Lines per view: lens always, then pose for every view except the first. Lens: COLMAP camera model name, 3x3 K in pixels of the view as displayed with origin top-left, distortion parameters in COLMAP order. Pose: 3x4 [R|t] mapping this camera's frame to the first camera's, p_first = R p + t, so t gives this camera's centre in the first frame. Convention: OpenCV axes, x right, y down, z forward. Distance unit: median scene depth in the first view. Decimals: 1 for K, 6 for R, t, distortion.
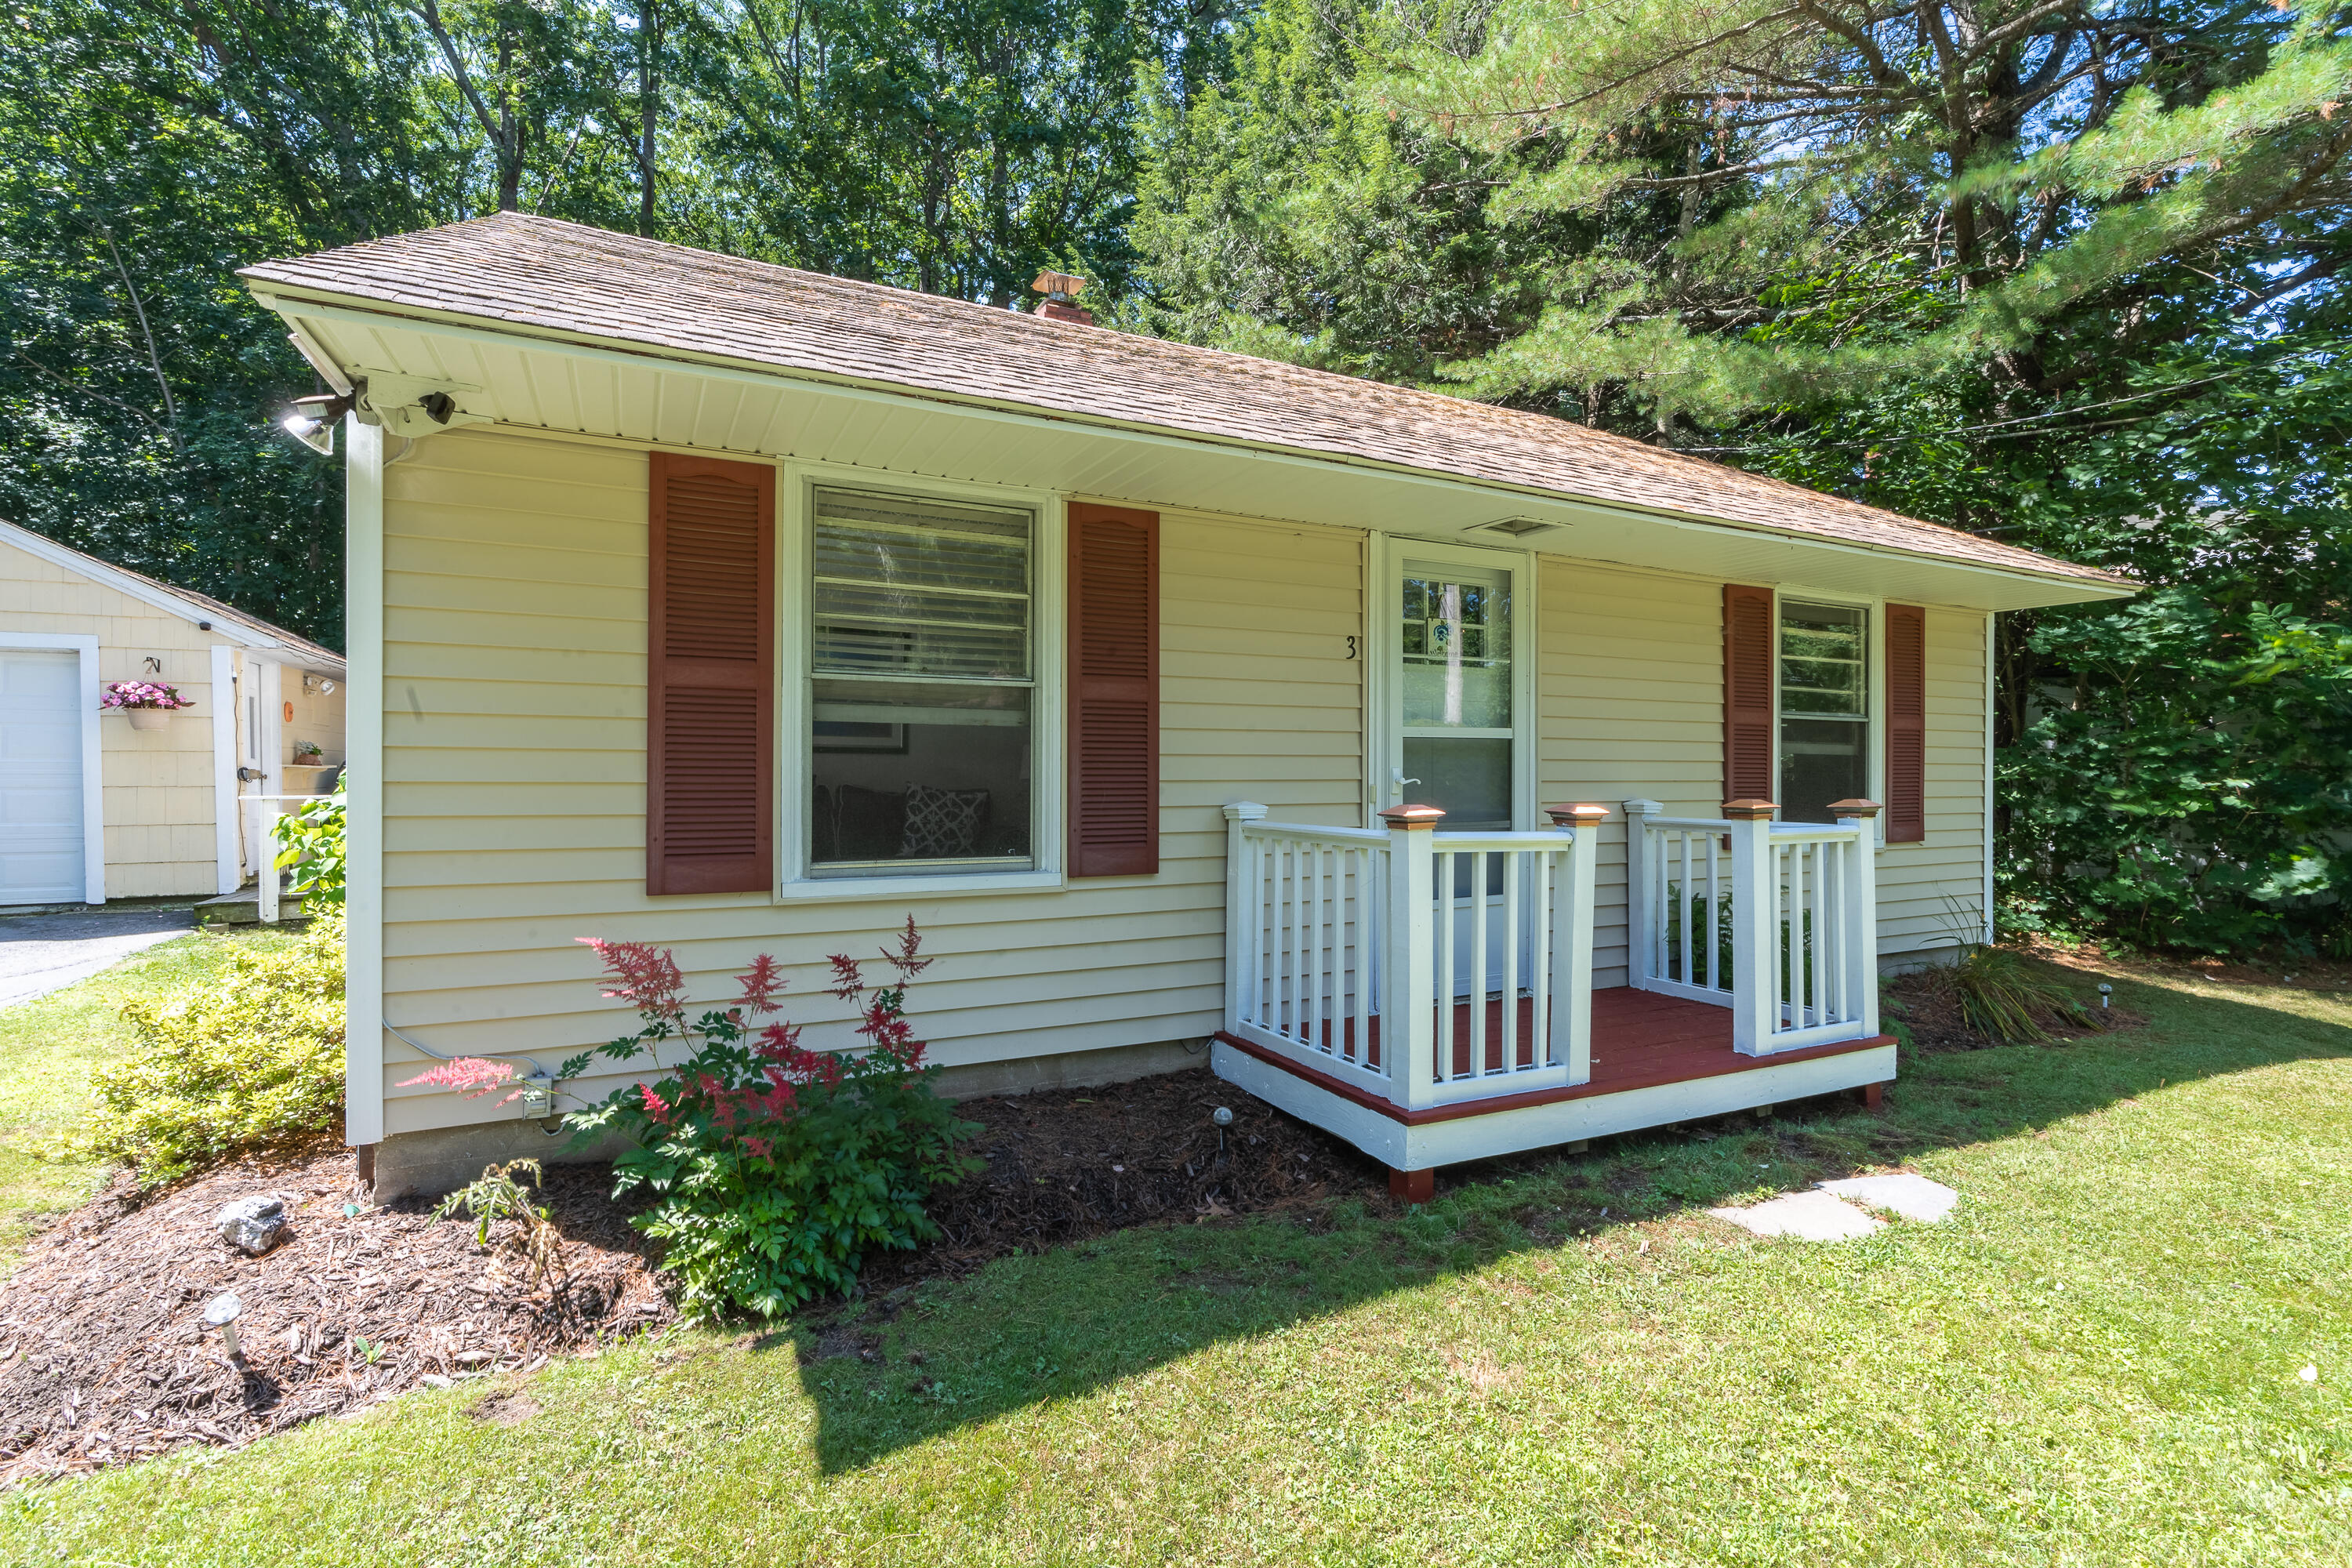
lens RADIAL K [[1085.8, 0, 1170.4], [0, 1085.8, 777.5], [0, 0, 1]] dist [-0.014198, -0.000420]
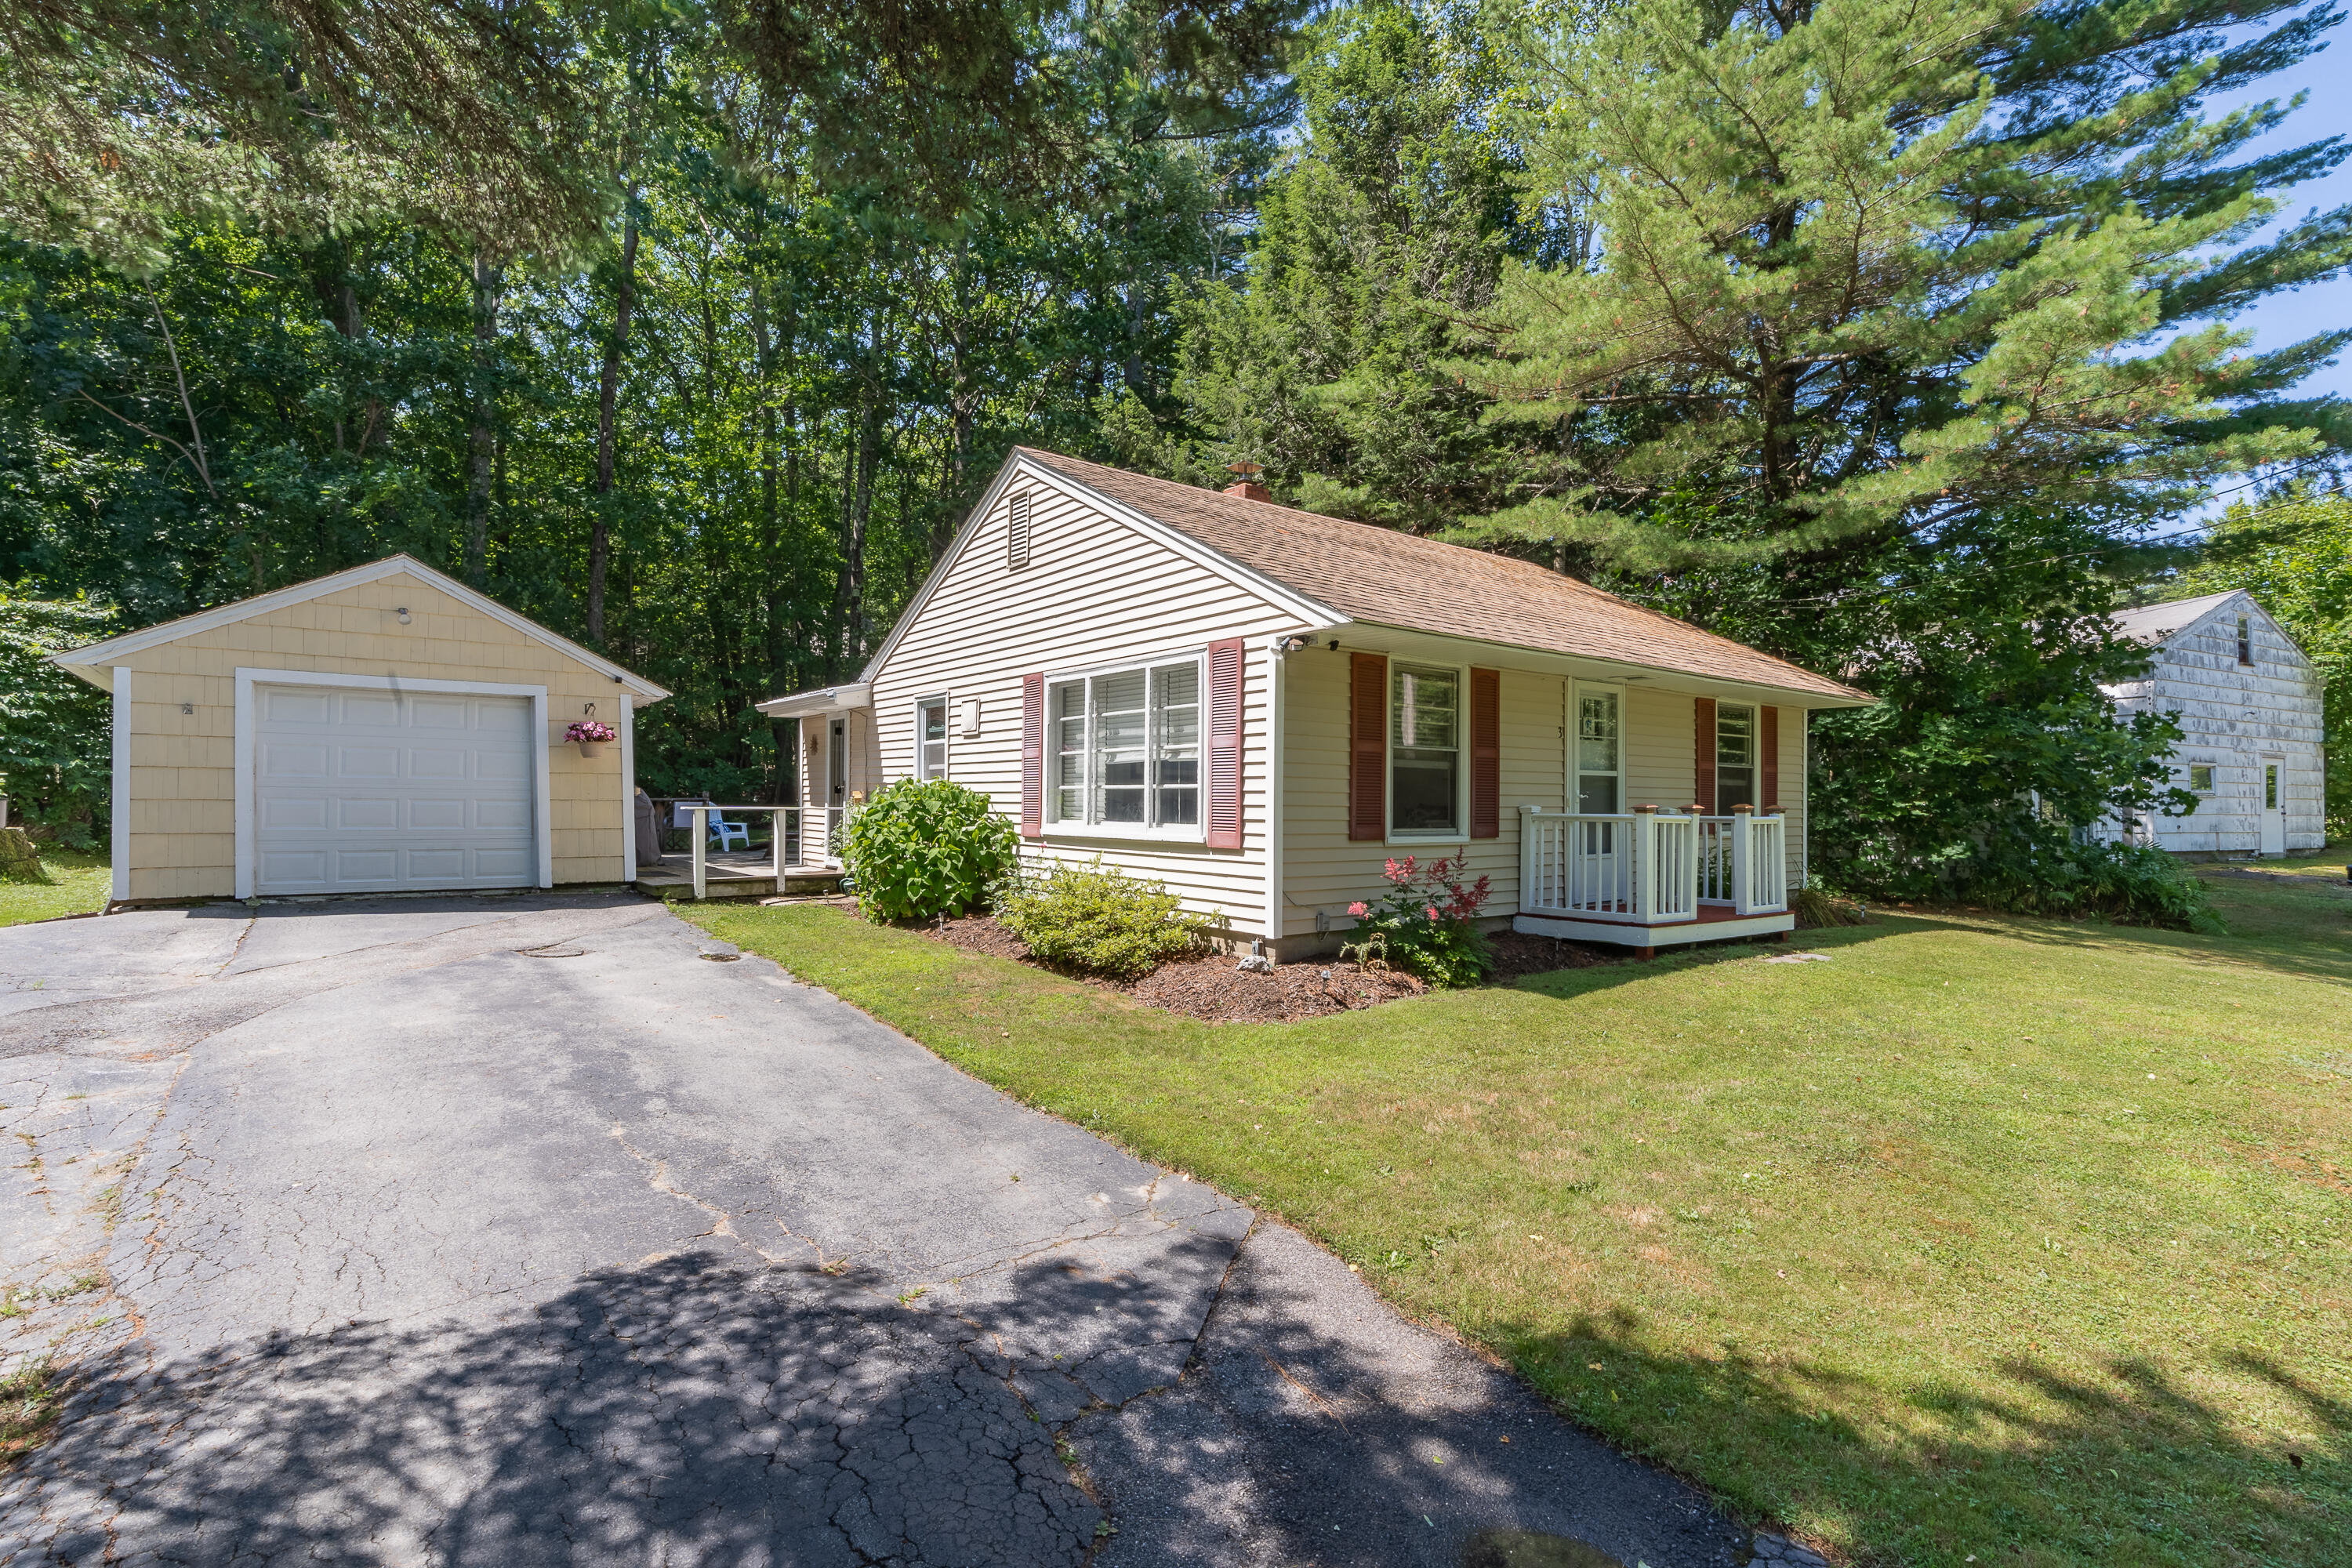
lens RADIAL K [[1085.8, 0, 1179.5], [0, 1085.8, 798.2], [0, 0, 1]] dist [-0.014198, -0.000420]
pose [[0.982240, 0.005356, 0.187551, -0.838687], [-0.004227, 0.999970, -0.006420, 0.021233], [-0.187580, 0.005513, 0.982234, -0.809734]]
